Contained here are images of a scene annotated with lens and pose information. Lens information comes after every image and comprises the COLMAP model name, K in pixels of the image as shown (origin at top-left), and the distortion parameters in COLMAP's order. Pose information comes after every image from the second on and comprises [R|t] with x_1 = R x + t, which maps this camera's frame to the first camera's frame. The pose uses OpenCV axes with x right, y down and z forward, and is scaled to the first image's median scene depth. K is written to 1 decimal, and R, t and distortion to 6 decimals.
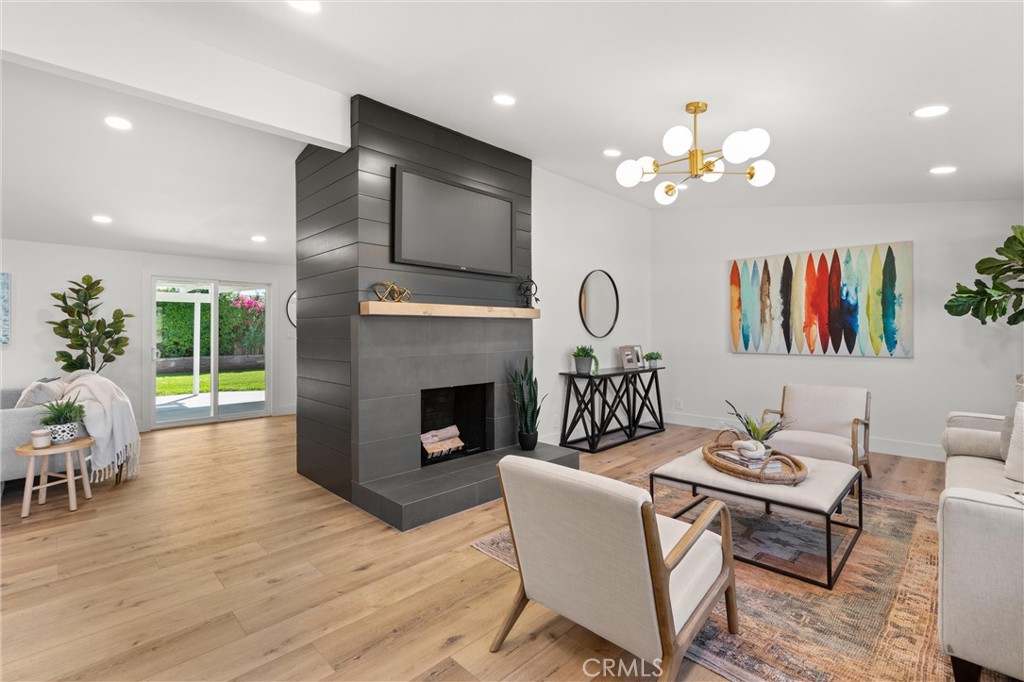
lens RADIAL K [[523.3, 0, 510.9], [0, 523.3, 337.0], [0, 0, 1]] dist [-0.000040, 0.000527]
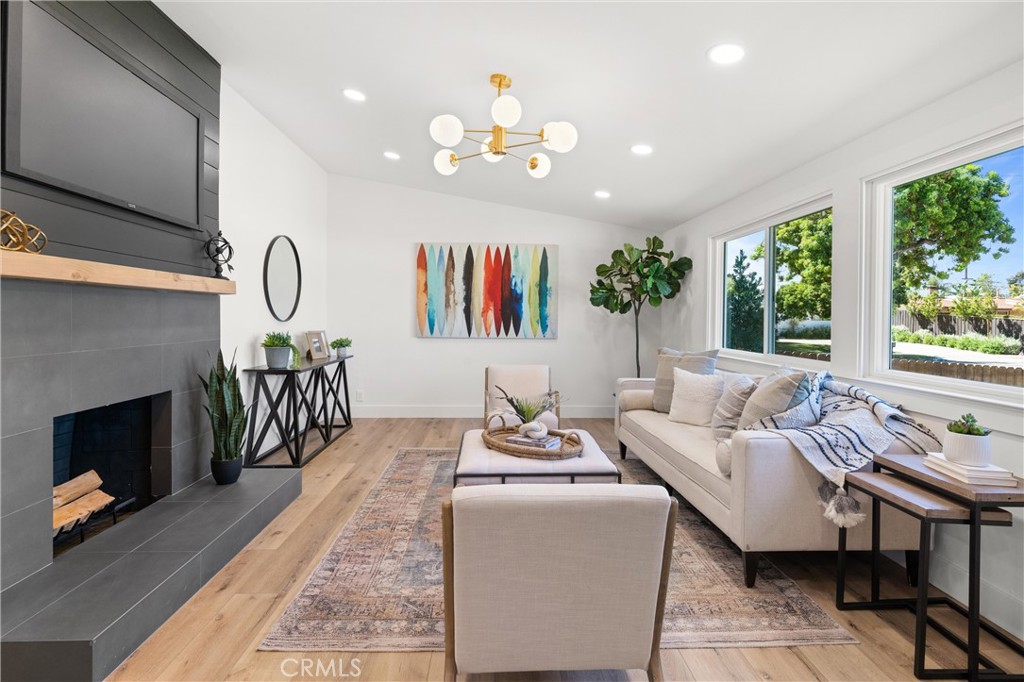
lens RADIAL K [[535.3, 0, 509.6], [0, 535.3, 327.6], [0, 0, 1]] dist [-0.002712, 0.000360]
pose [[0.625355, -0.006359, 0.780314, -0.281338], [-0.004120, 0.999926, 0.011450, -0.000478], [-0.780329, -0.010376, 0.625283, 0.262235]]
